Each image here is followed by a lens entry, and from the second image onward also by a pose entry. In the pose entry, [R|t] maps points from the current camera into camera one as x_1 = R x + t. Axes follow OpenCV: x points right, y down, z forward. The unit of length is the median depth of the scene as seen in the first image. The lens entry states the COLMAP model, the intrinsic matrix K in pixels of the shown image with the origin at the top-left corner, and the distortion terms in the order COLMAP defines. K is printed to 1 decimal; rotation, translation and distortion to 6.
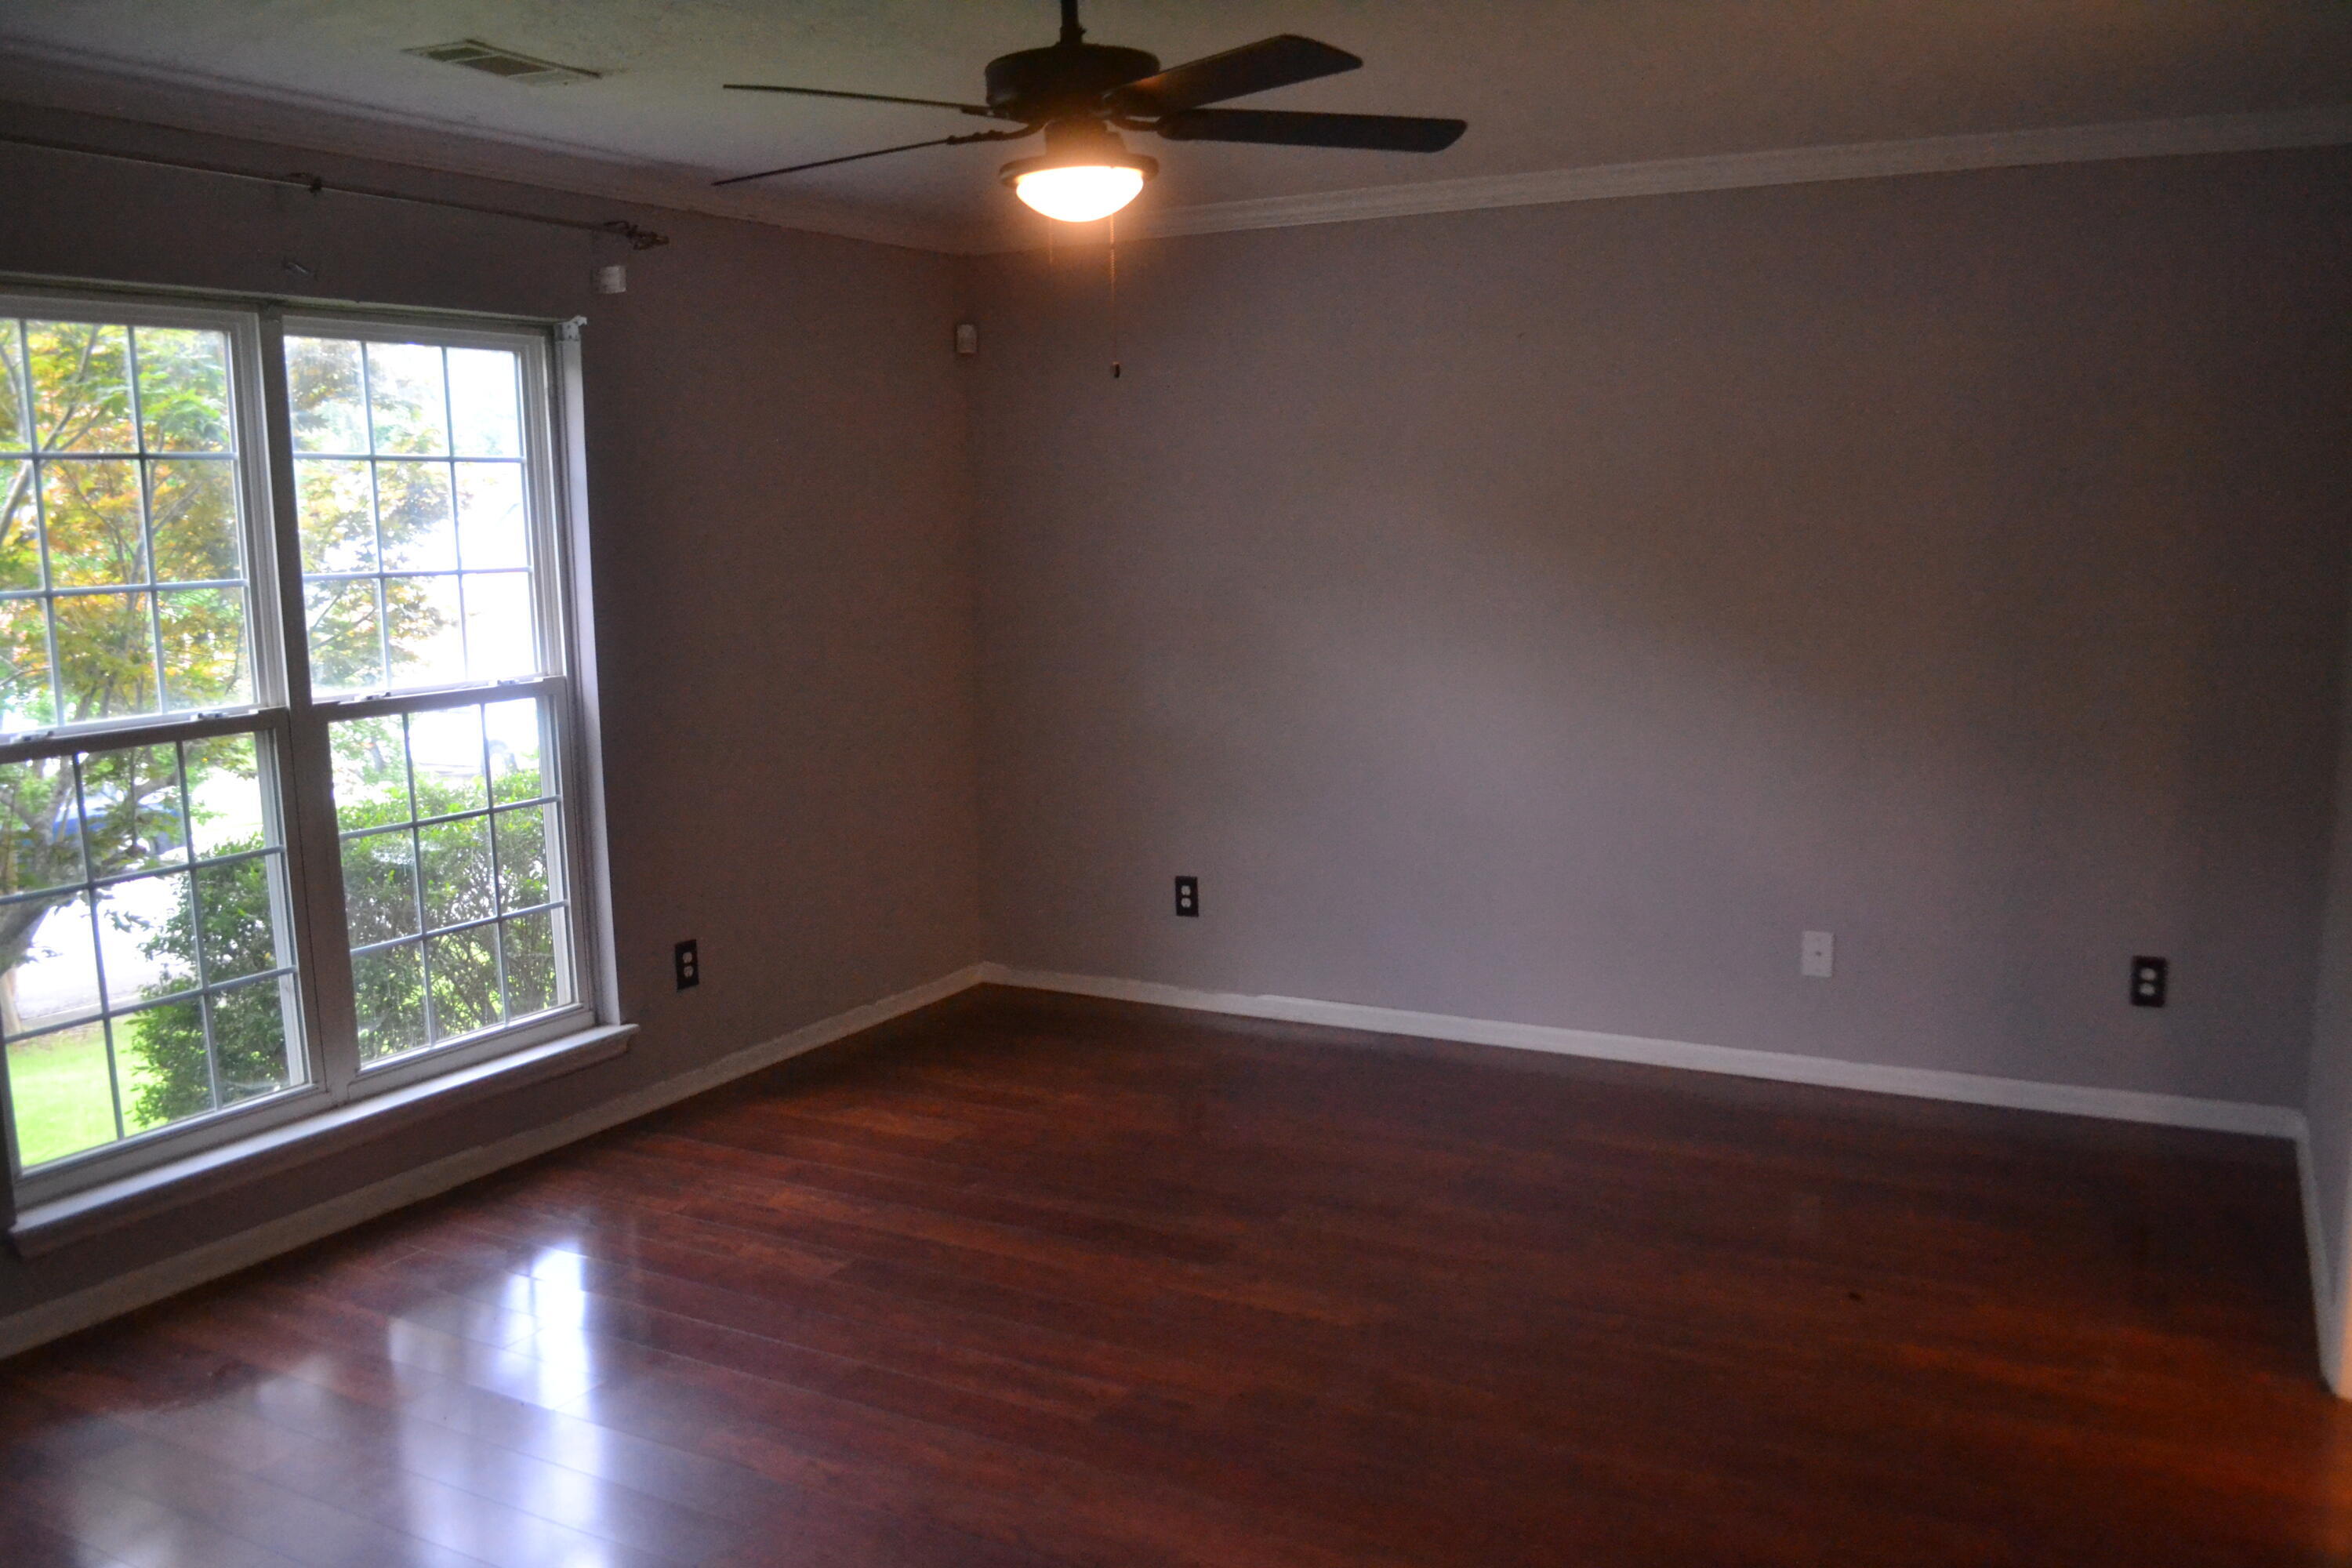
lens RADIAL K [[1899.3, 0, 1209.5], [0, 1899.3, 821.0], [0, 0, 1]] dist [-0.080010, 0.010904]
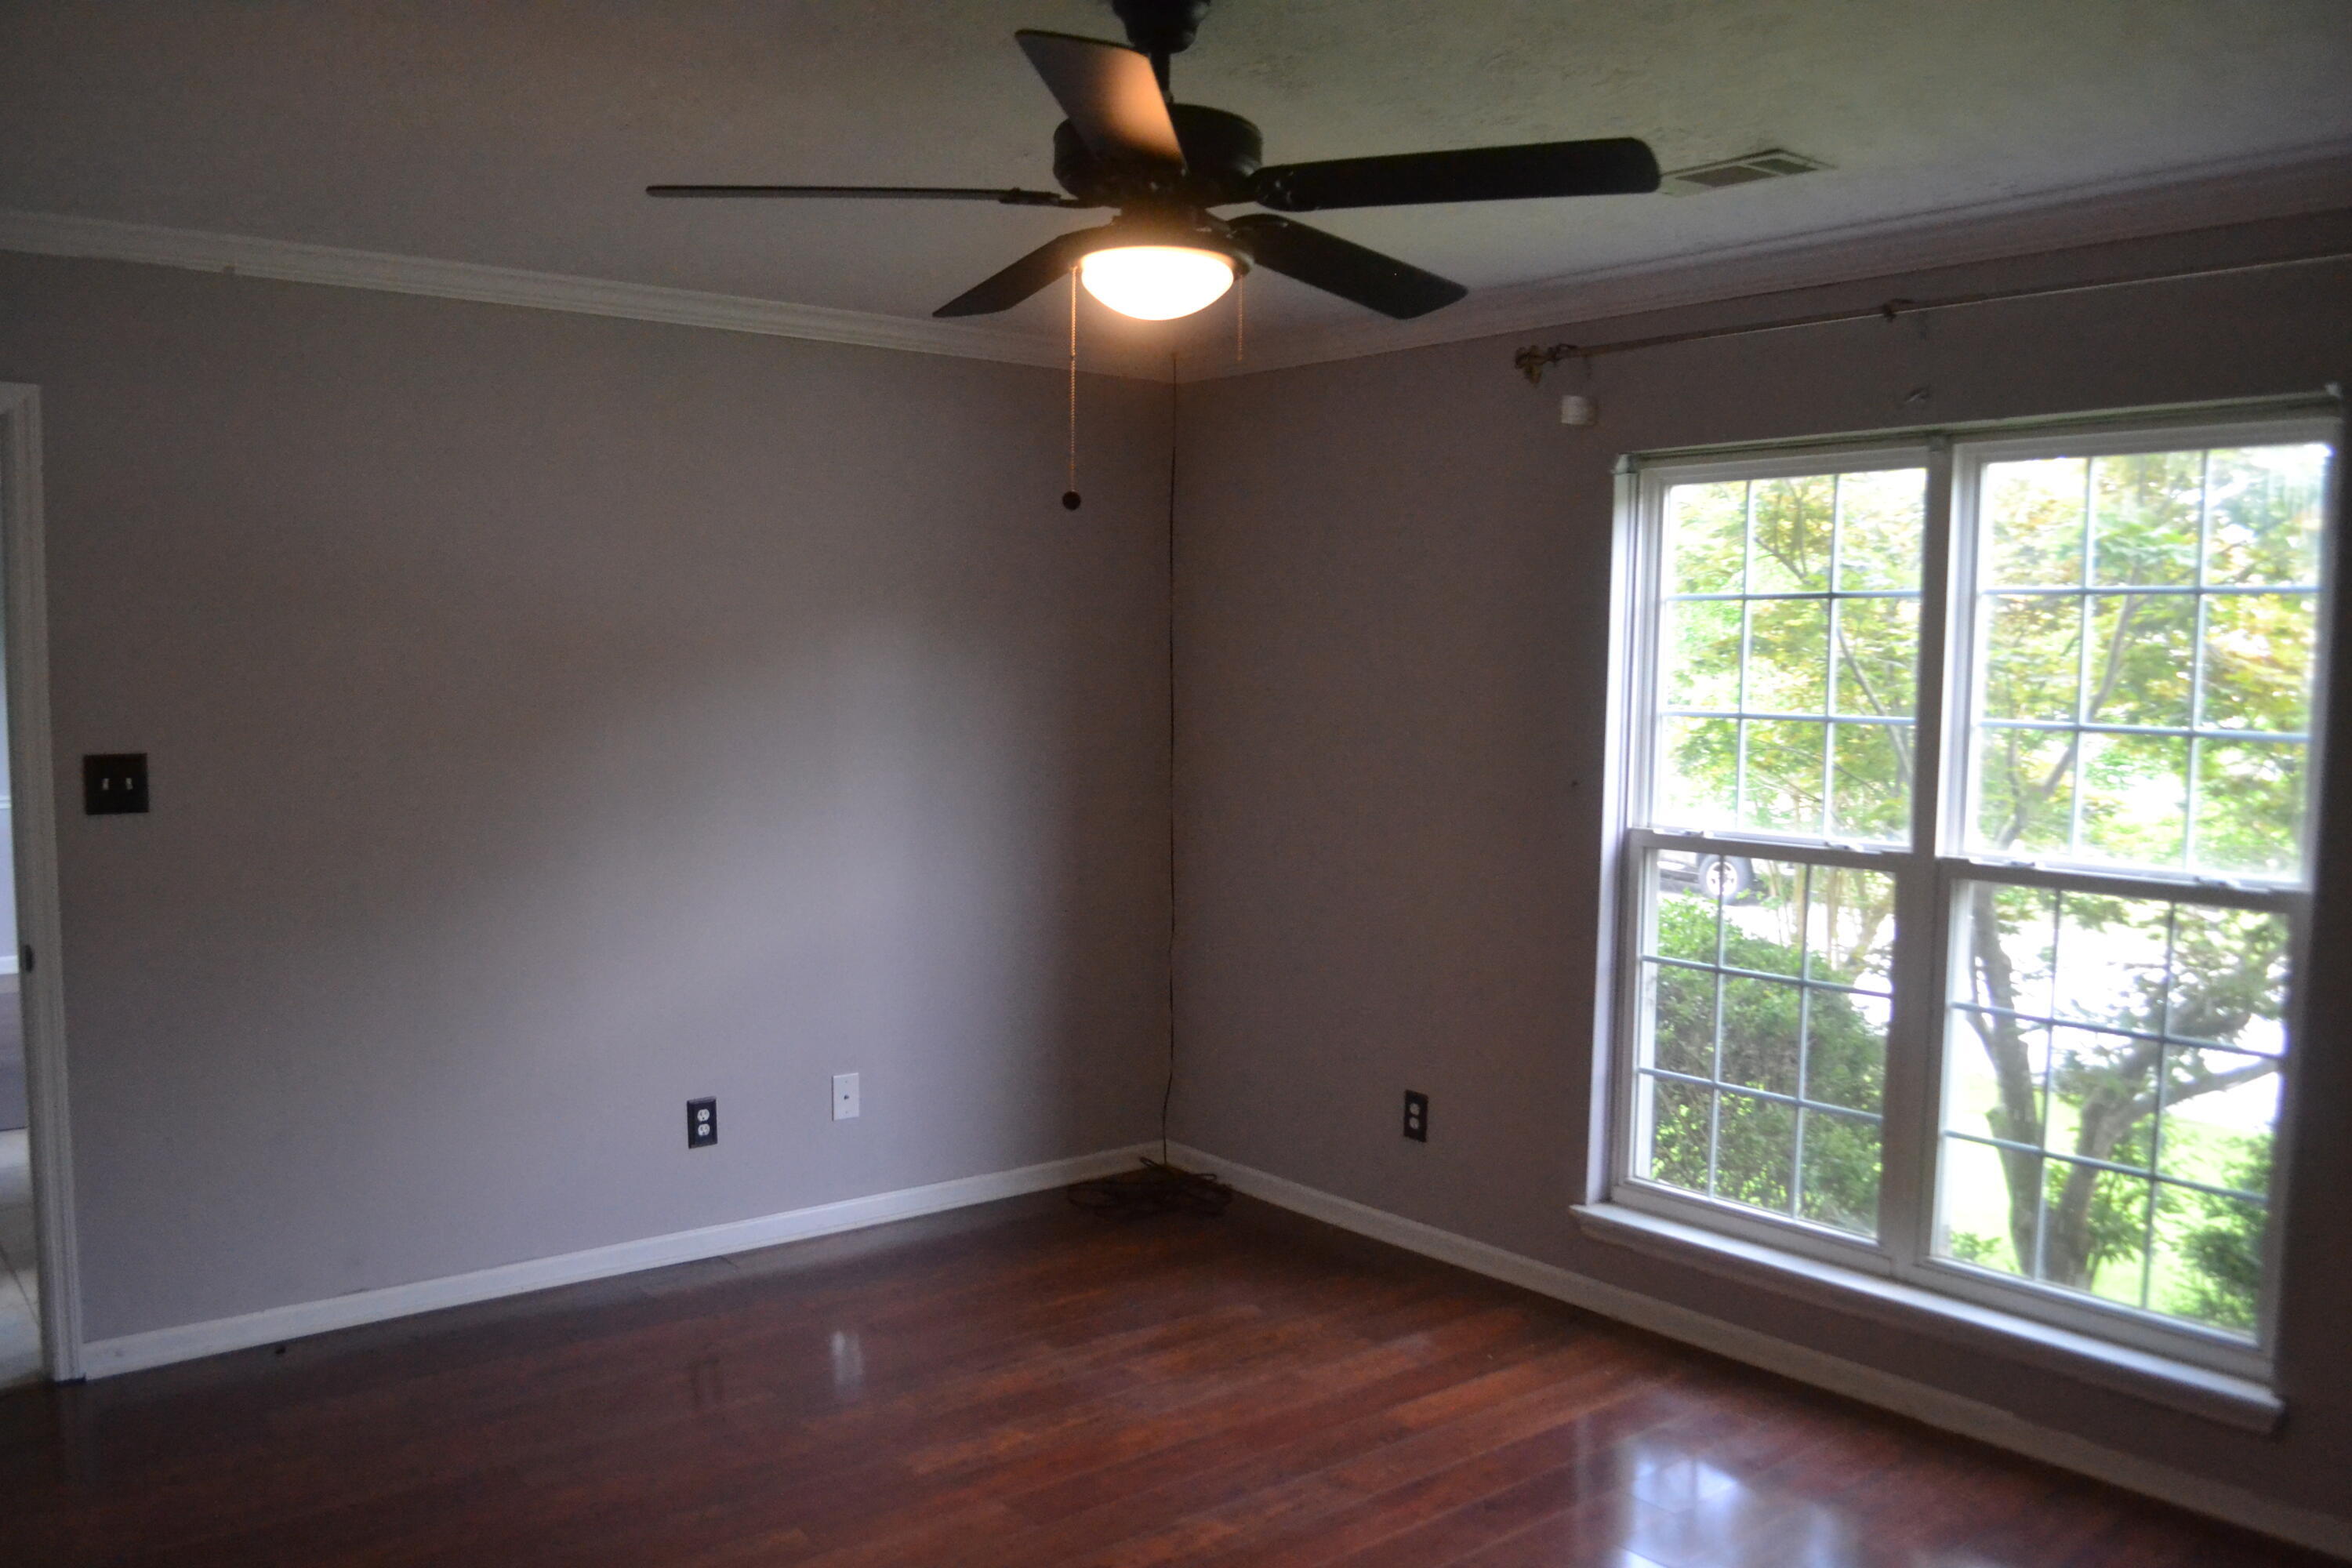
lens RADIAL K [[1927.9, 0, 1172.7], [0, 1927.9, 855.1], [0, 0, 1]] dist [-0.067045, 0.002627]
pose [[-0.392429, 0.100235, -0.914304, 0.568440], [-0.153637, 0.972935, 0.172605, -0.176711], [0.906860, 0.208206, -0.366408, 1.046422]]
